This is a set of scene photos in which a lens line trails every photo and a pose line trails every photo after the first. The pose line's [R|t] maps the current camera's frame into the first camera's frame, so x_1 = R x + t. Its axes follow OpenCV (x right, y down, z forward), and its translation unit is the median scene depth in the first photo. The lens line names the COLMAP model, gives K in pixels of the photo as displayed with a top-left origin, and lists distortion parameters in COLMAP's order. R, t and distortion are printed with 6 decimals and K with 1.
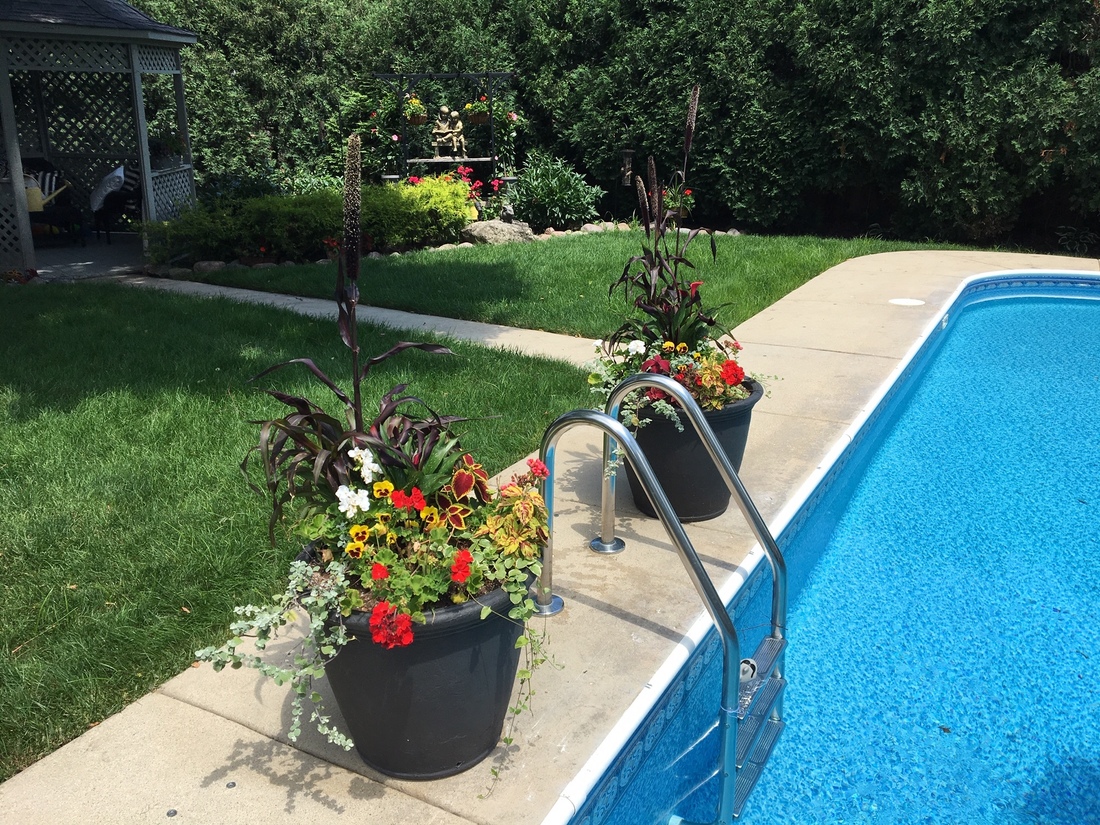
lens RADIAL K [[921.8, 0, 538.9], [0, 921.8, 416.2], [0, 0, 1]] dist [0.068635, -0.090958]
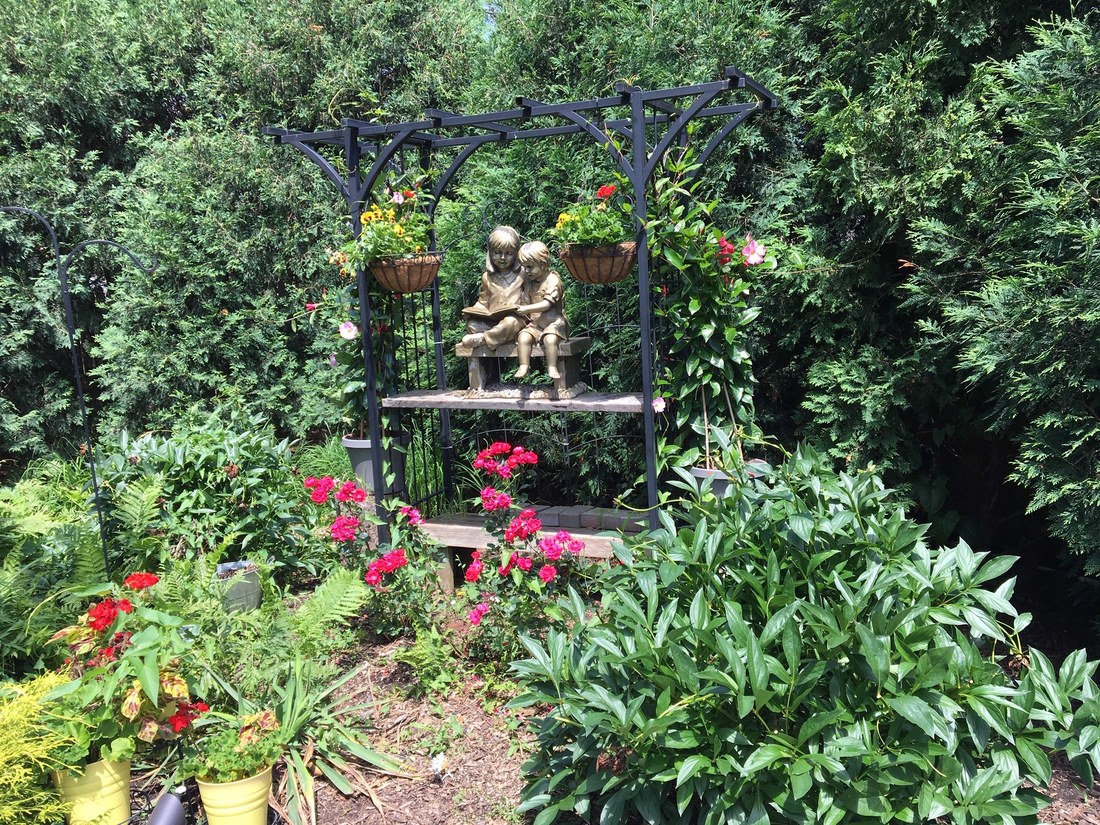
lens RADIAL K [[921.8, 0, 546.5], [0, 921.8, 406.7], [0, 0, 1]] dist [0.068635, -0.090958]
pose [[0.854681, 0.061101, -0.515546, 0.070751], [-0.120392, 0.989306, -0.082338, -0.284045], [0.505002, 0.132440, 0.852897, 0.852367]]
